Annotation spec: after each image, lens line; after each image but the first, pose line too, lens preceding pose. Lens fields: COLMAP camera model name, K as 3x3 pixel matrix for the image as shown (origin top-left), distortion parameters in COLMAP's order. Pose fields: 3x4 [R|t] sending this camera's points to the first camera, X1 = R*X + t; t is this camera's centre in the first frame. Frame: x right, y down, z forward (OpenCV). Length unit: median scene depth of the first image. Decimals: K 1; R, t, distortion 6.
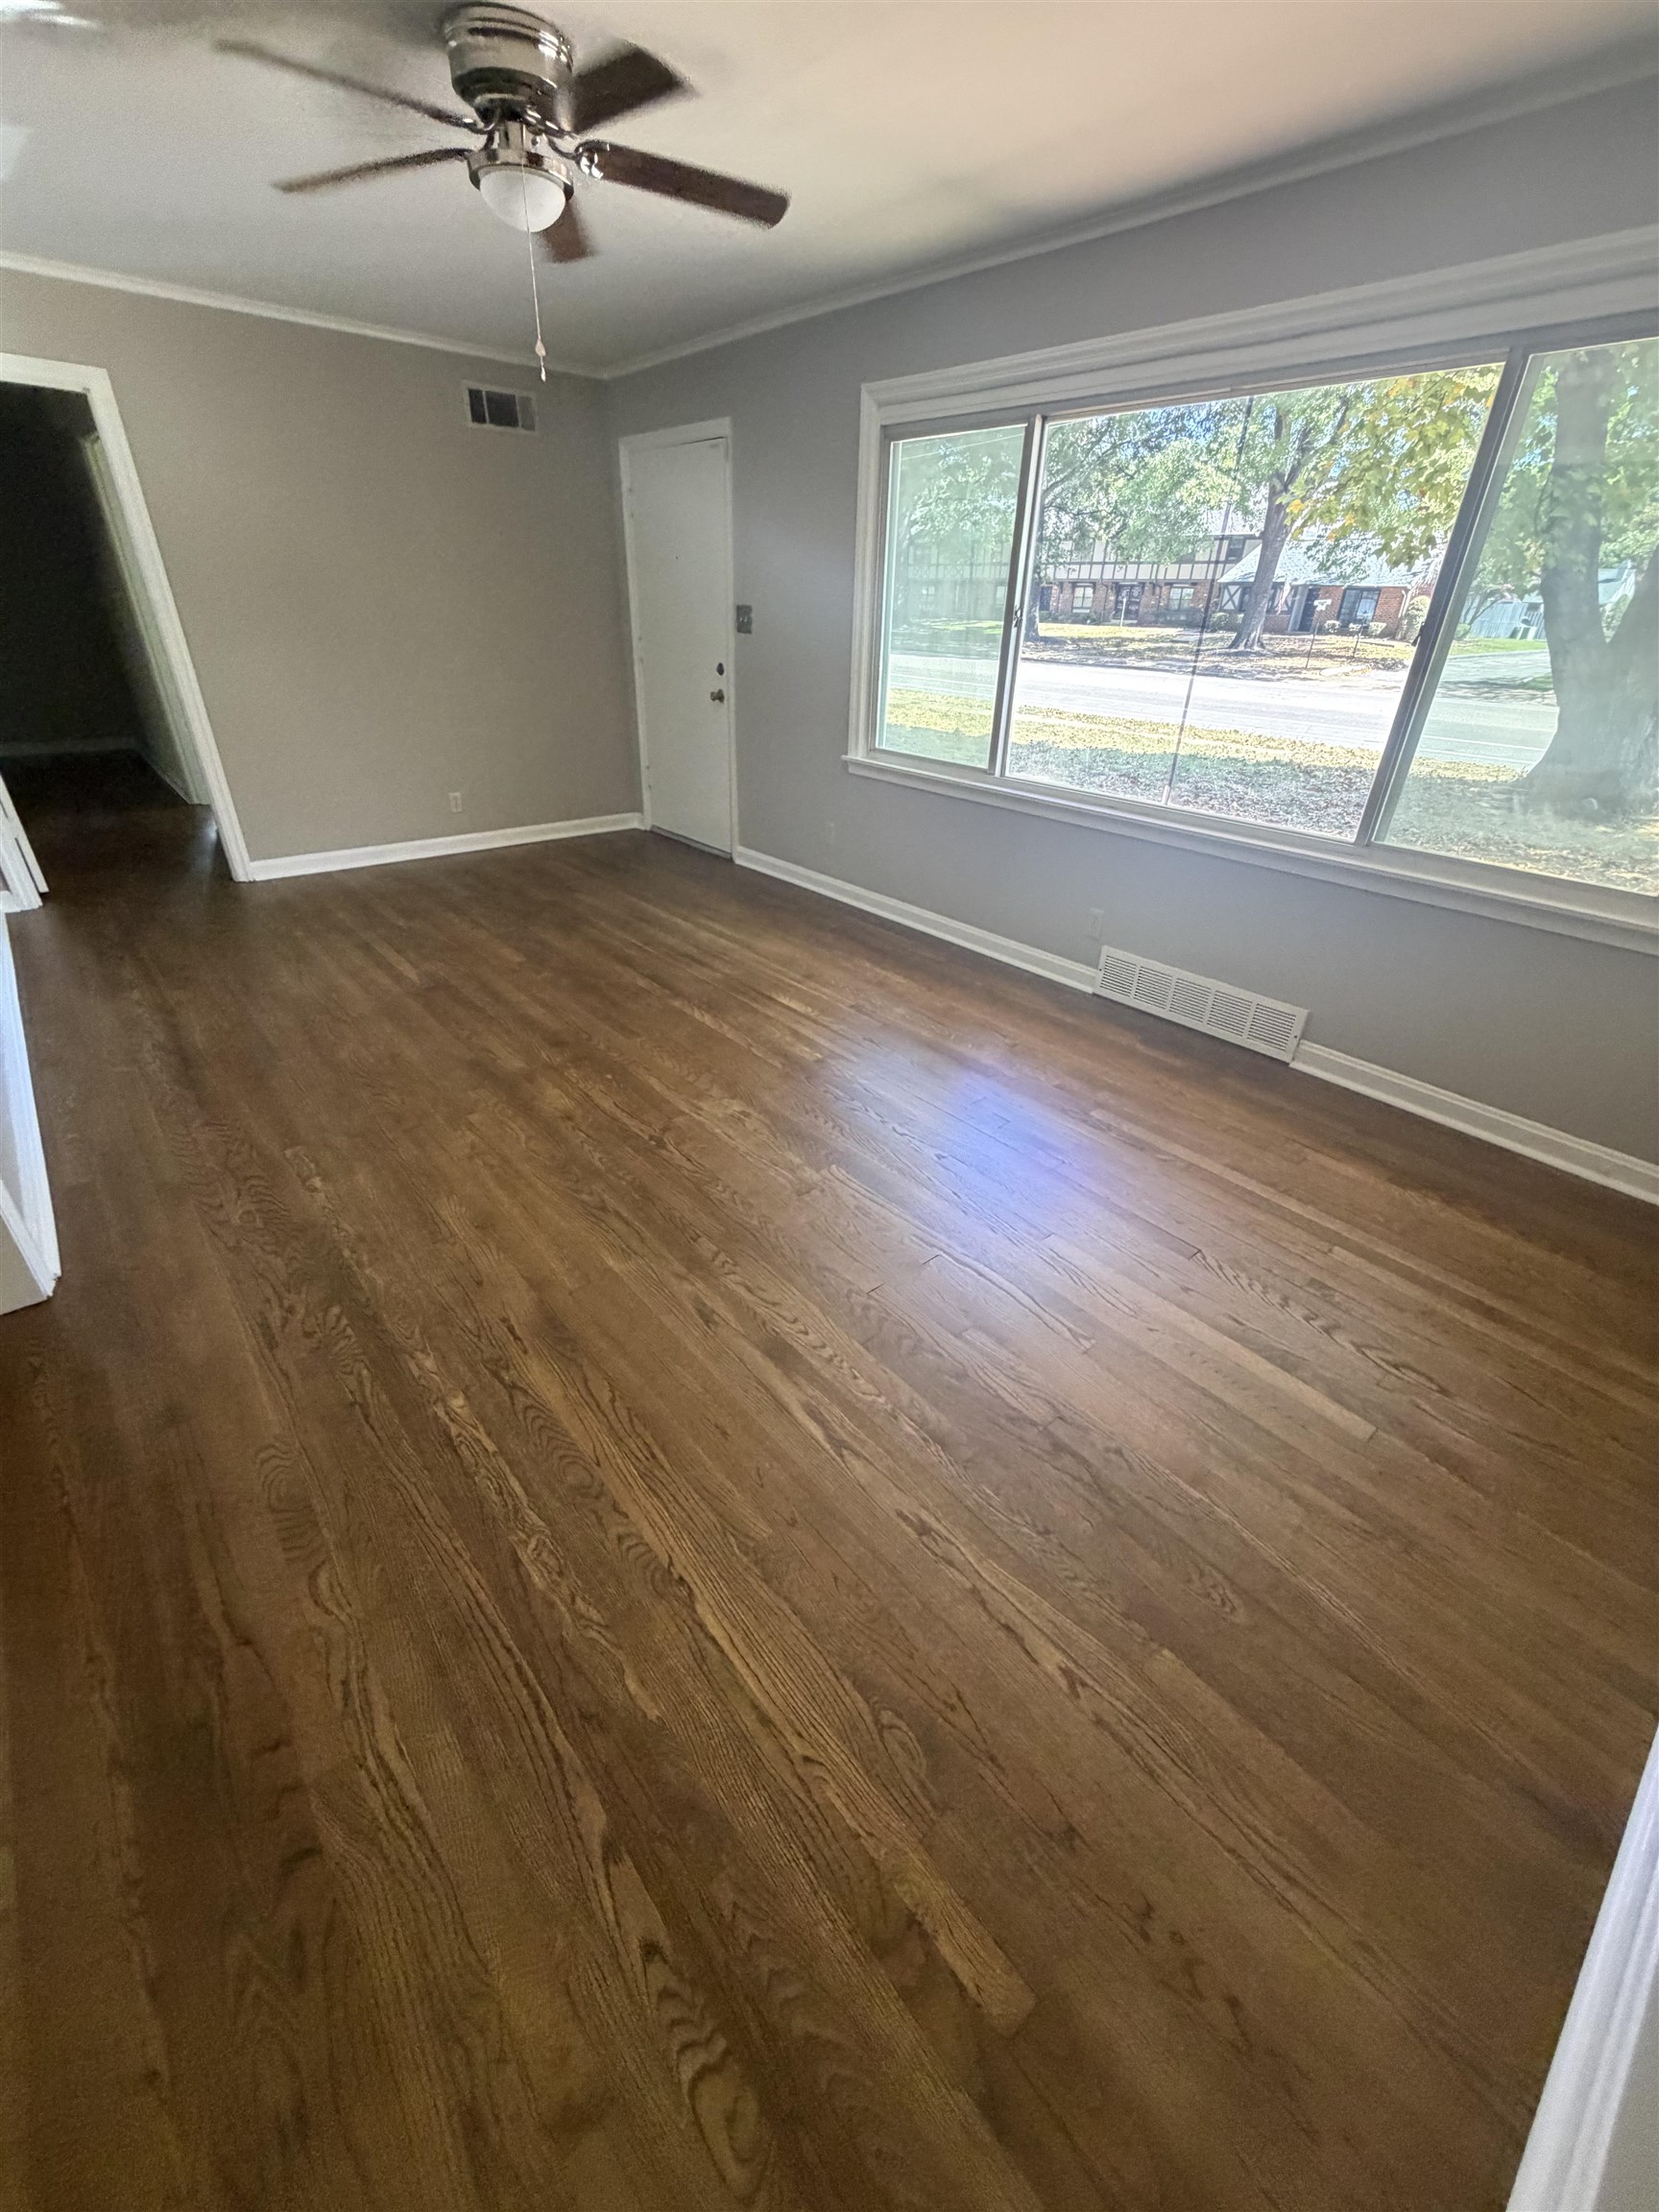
lens RADIAL K [[886.2, 0, 829.5], [0, 886.2, 1106.0], [0, 0, 1]] dist [0.002716, -0.002865]
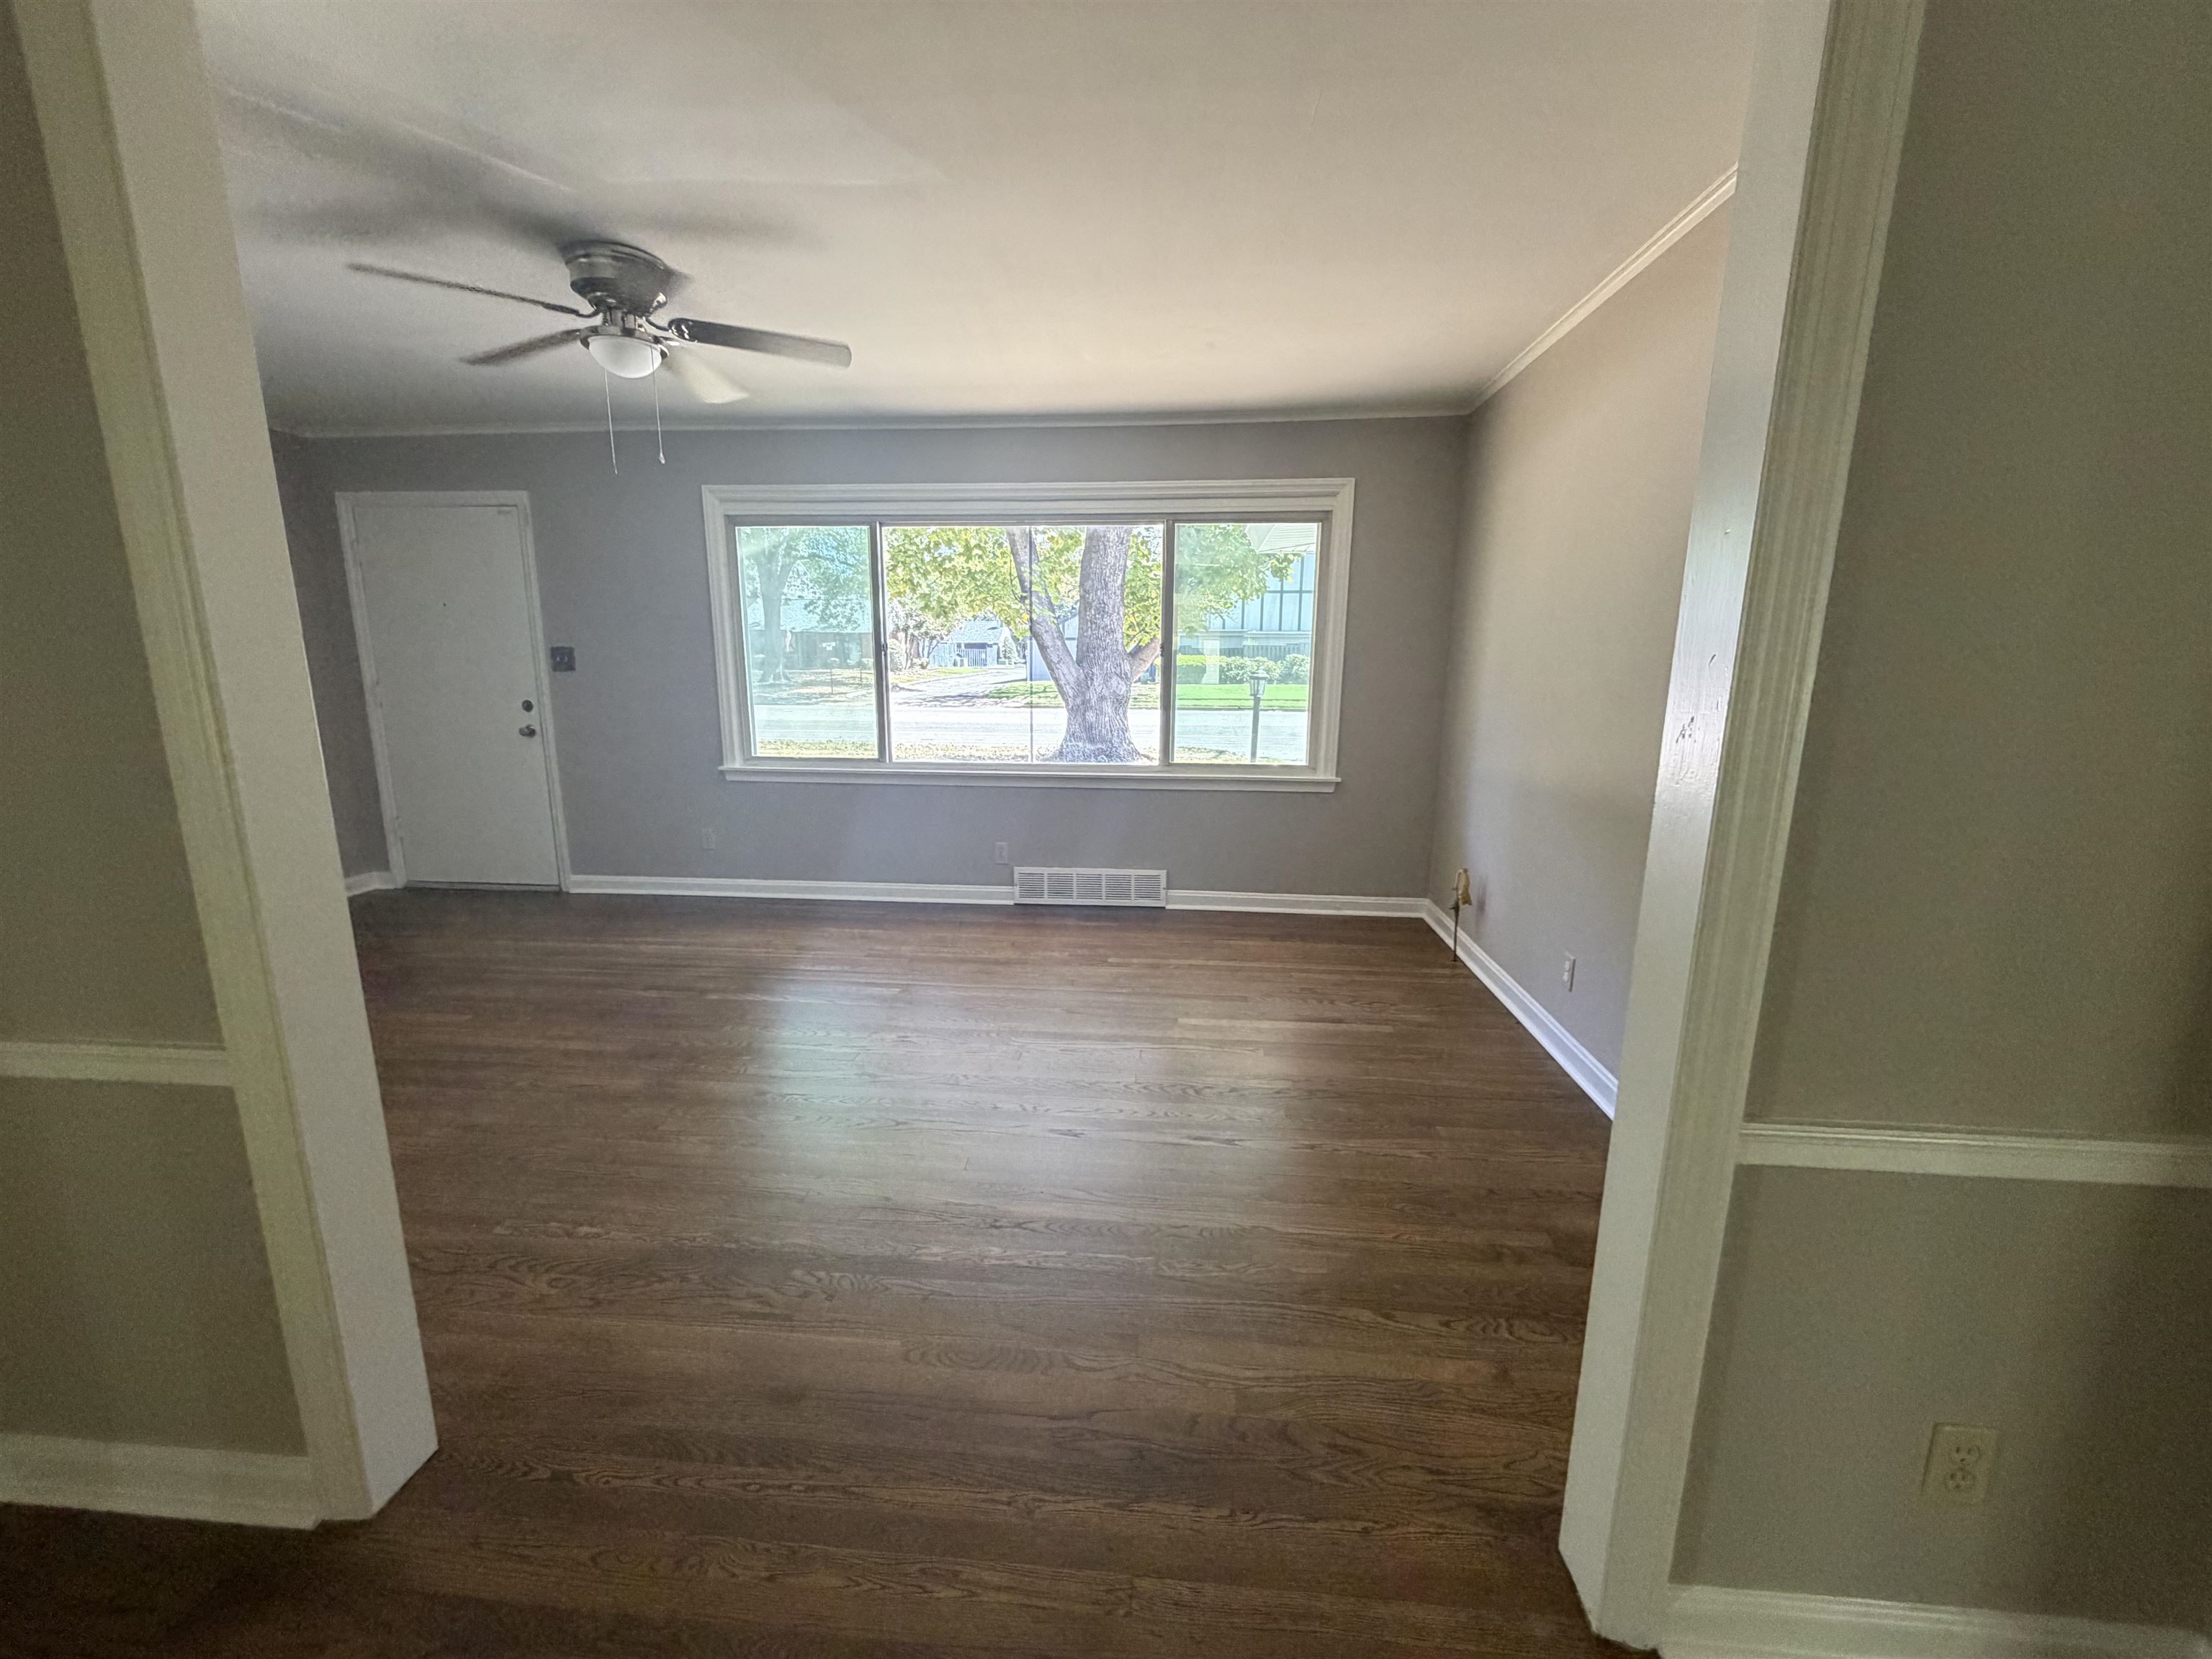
lens RADIAL K [[886.2, 0, 1111.5], [0, 886.2, 838.2], [0, 0, 1]] dist [0.002716, -0.002865]
pose [[0.703286, -0.166207, 0.691205, -0.499114], [0.365365, 0.918556, -0.150876, 0.033525], [-0.609834, 0.358651, 0.706734, -0.045584]]
